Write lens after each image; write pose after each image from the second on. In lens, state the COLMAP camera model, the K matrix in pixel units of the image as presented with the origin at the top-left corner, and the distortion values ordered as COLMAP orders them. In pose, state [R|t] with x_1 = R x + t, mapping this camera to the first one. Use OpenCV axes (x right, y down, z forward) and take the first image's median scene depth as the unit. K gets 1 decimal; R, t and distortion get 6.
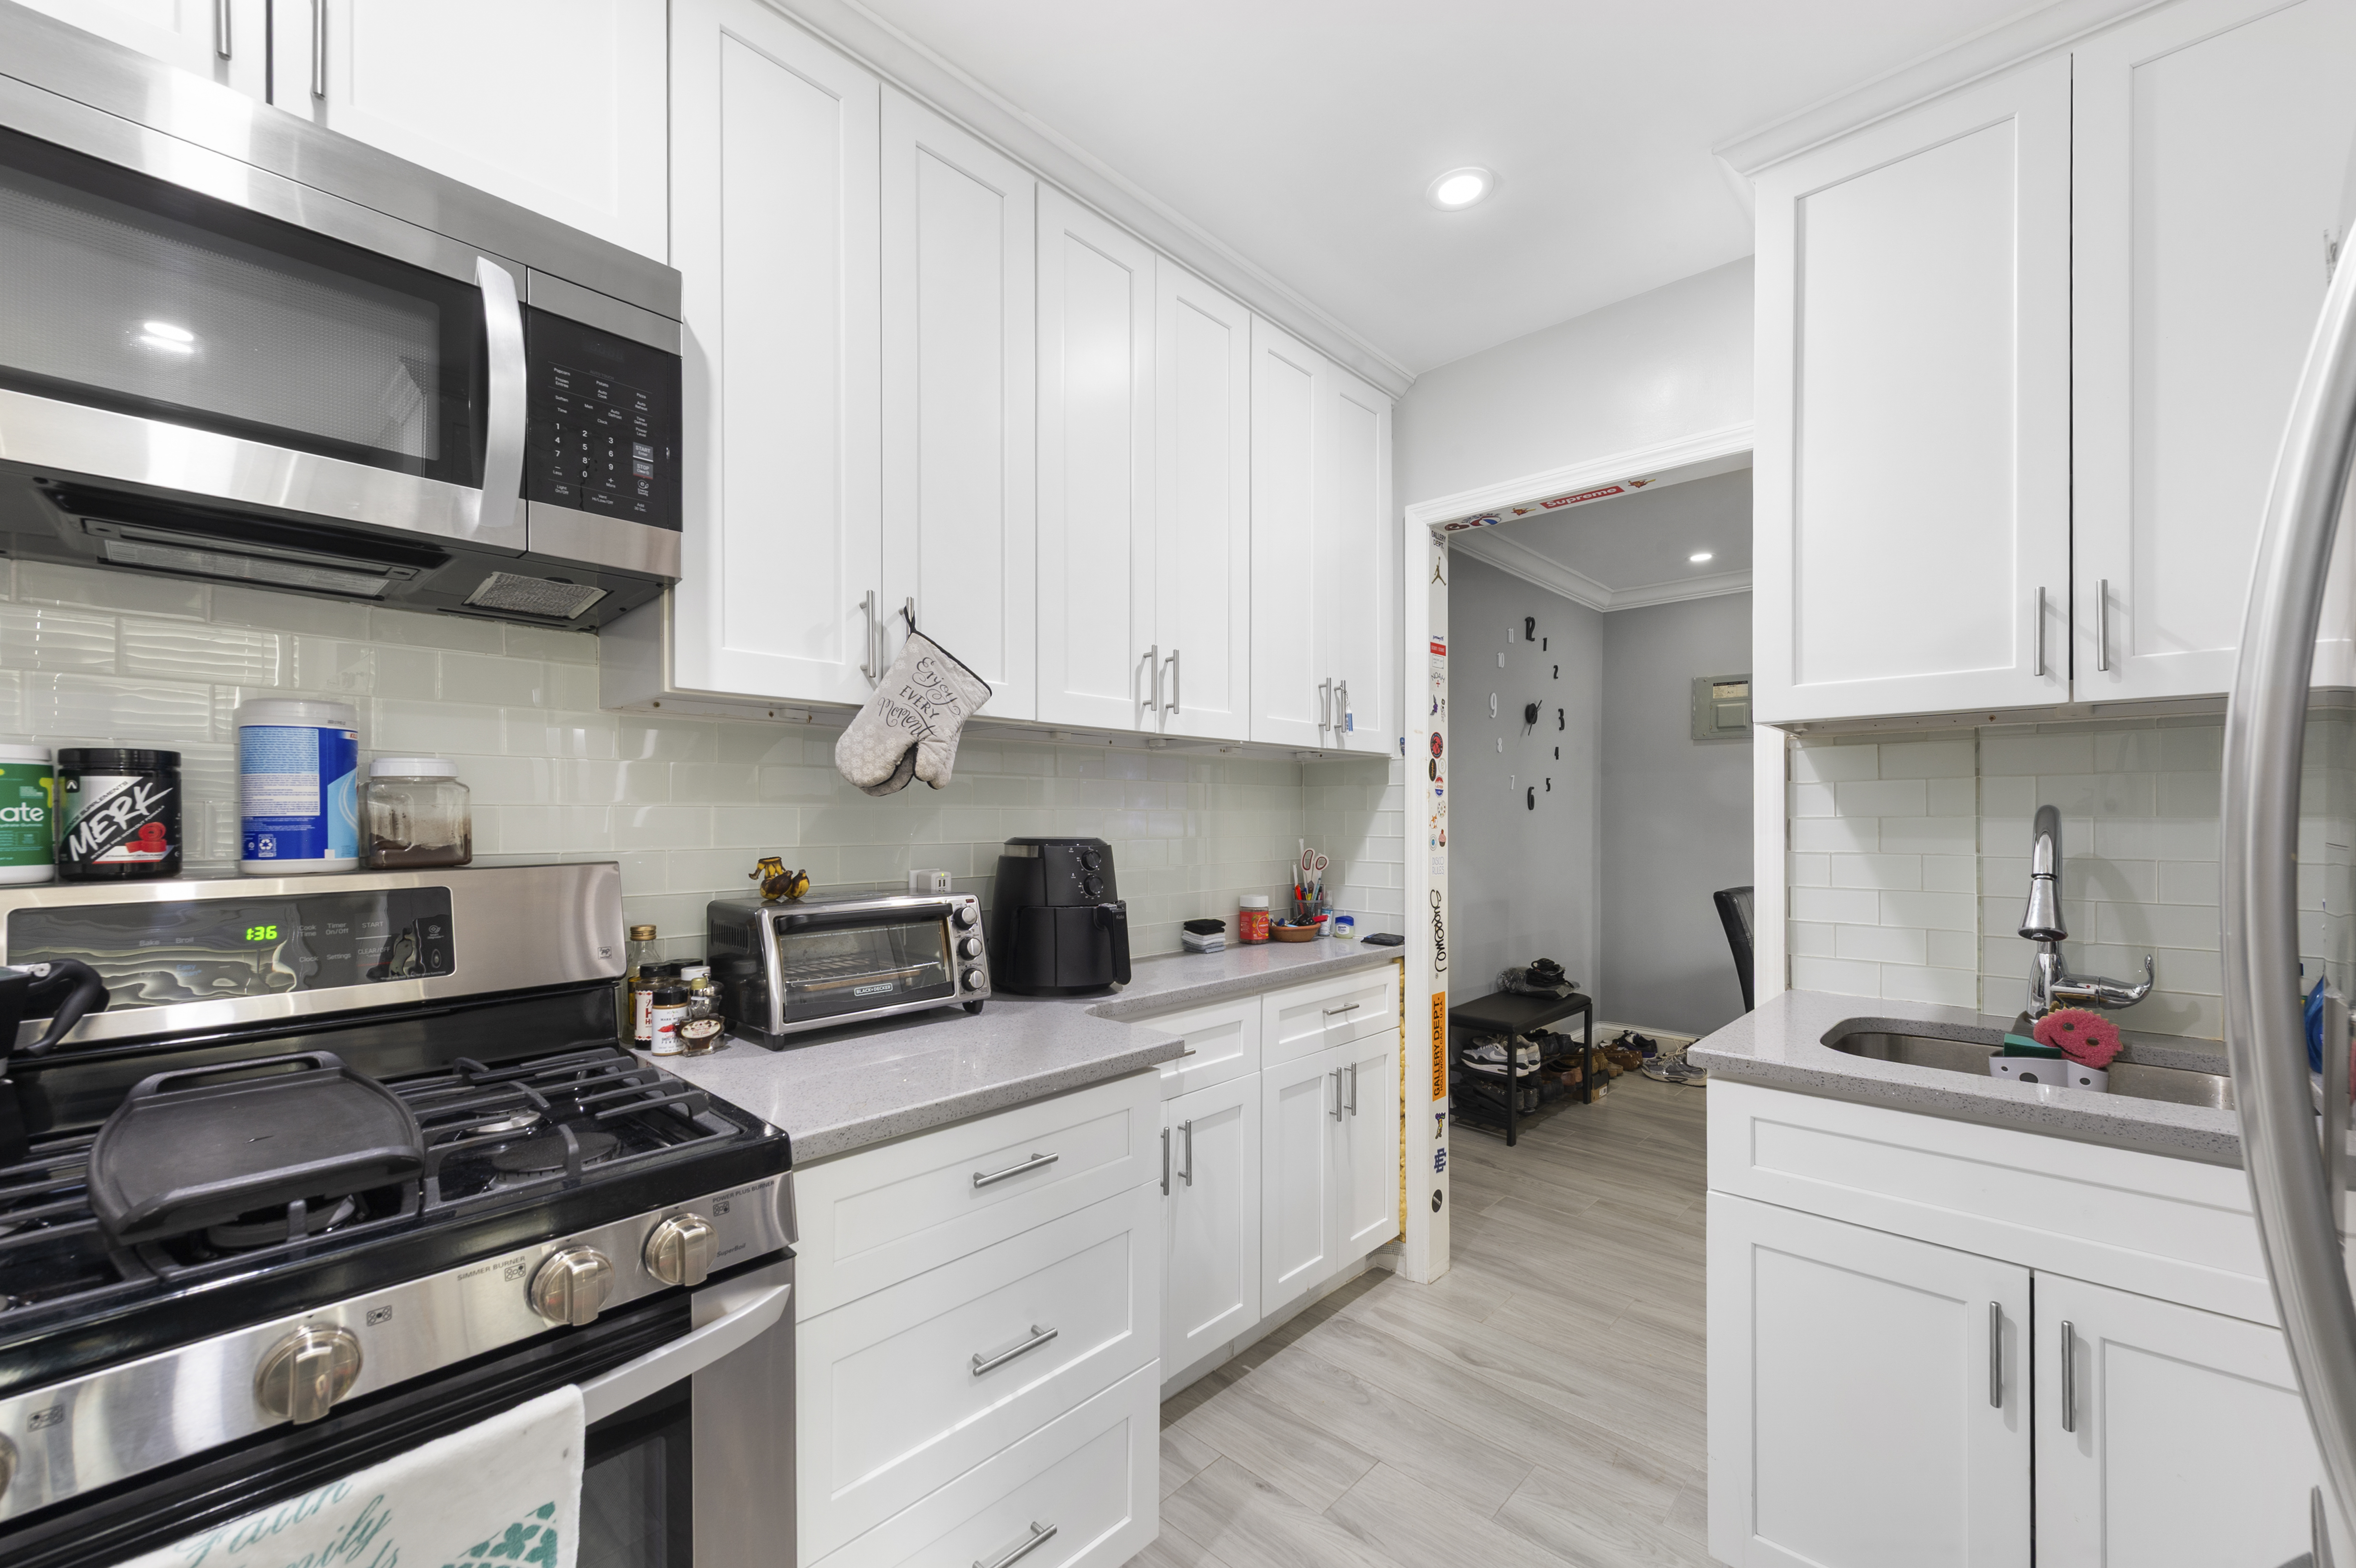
lens RADIAL K [[934.7, 0, 1183.6], [0, 934.7, 795.1], [0, 0, 1]] dist [0.023528, -0.008060]
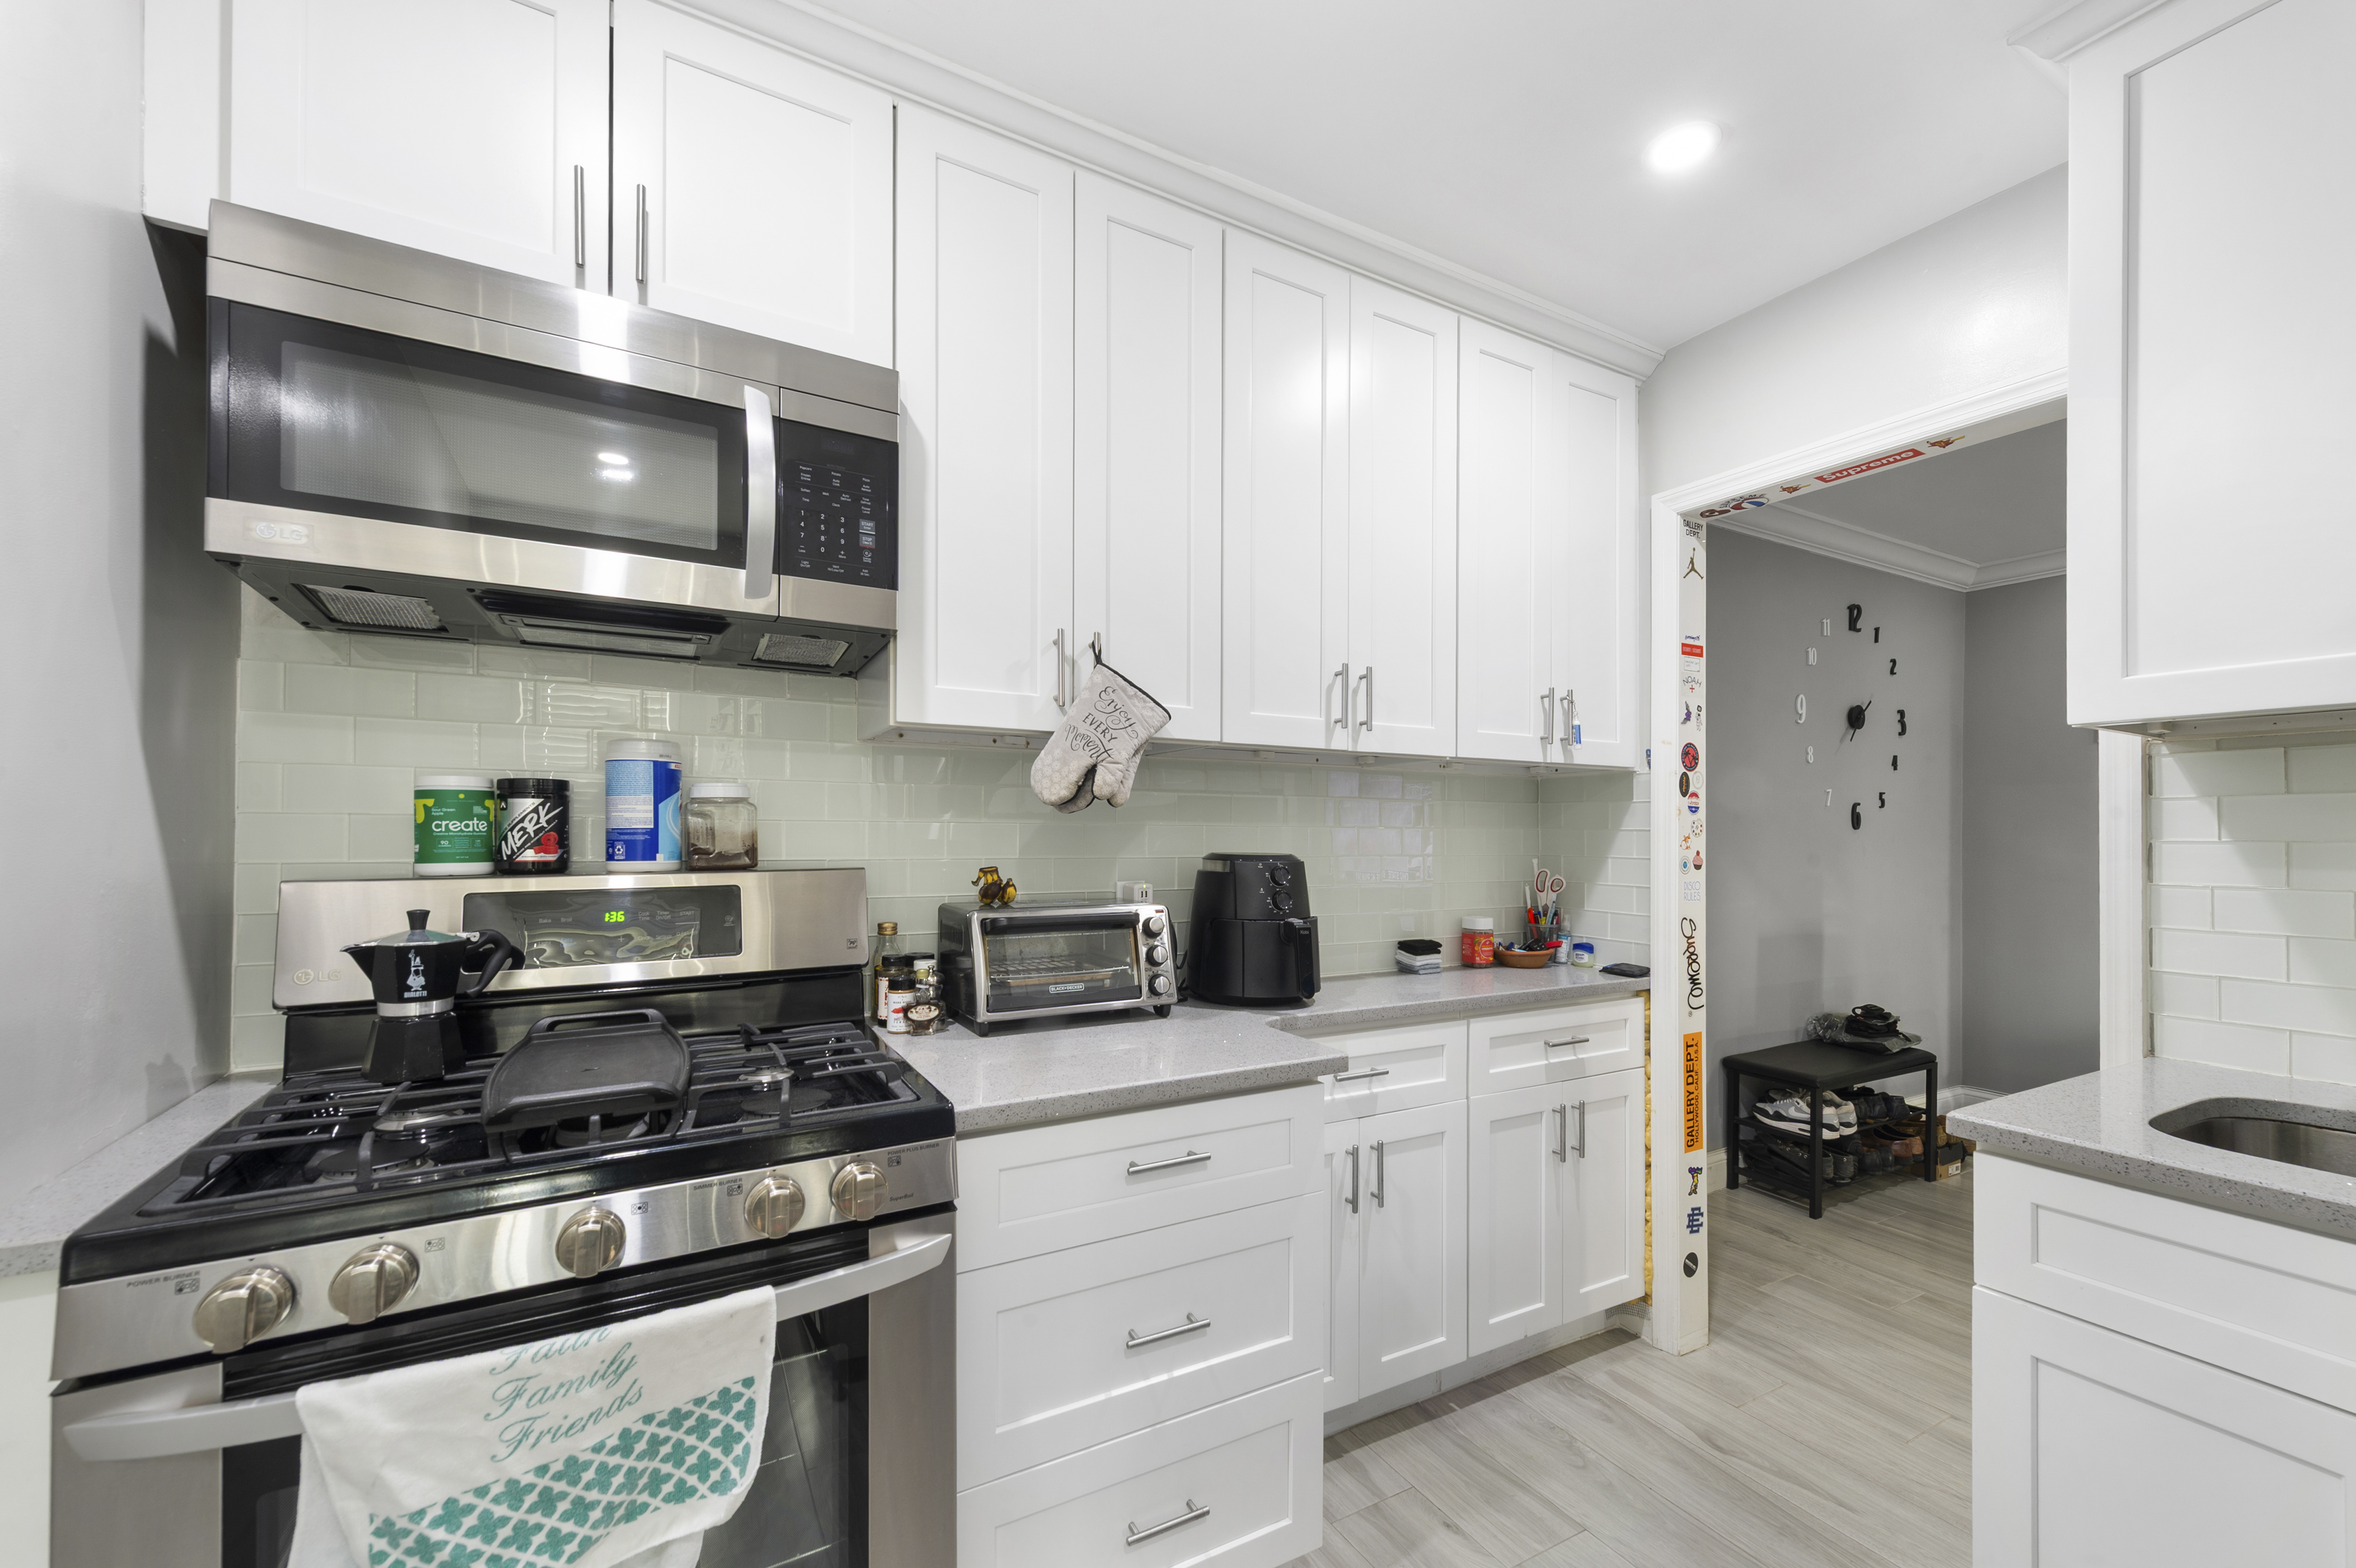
lens RADIAL K [[933.1, 0, 1179.1], [0, 933.1, 805.3], [0, 0, 1]] dist [0.023738, -0.007830]
pose [[0.954740, -0.001302, -0.297439, 0.116352], [-0.000650, 0.999979, -0.006462, -0.000881], [0.297441, 0.006363, 0.954719, -0.013257]]
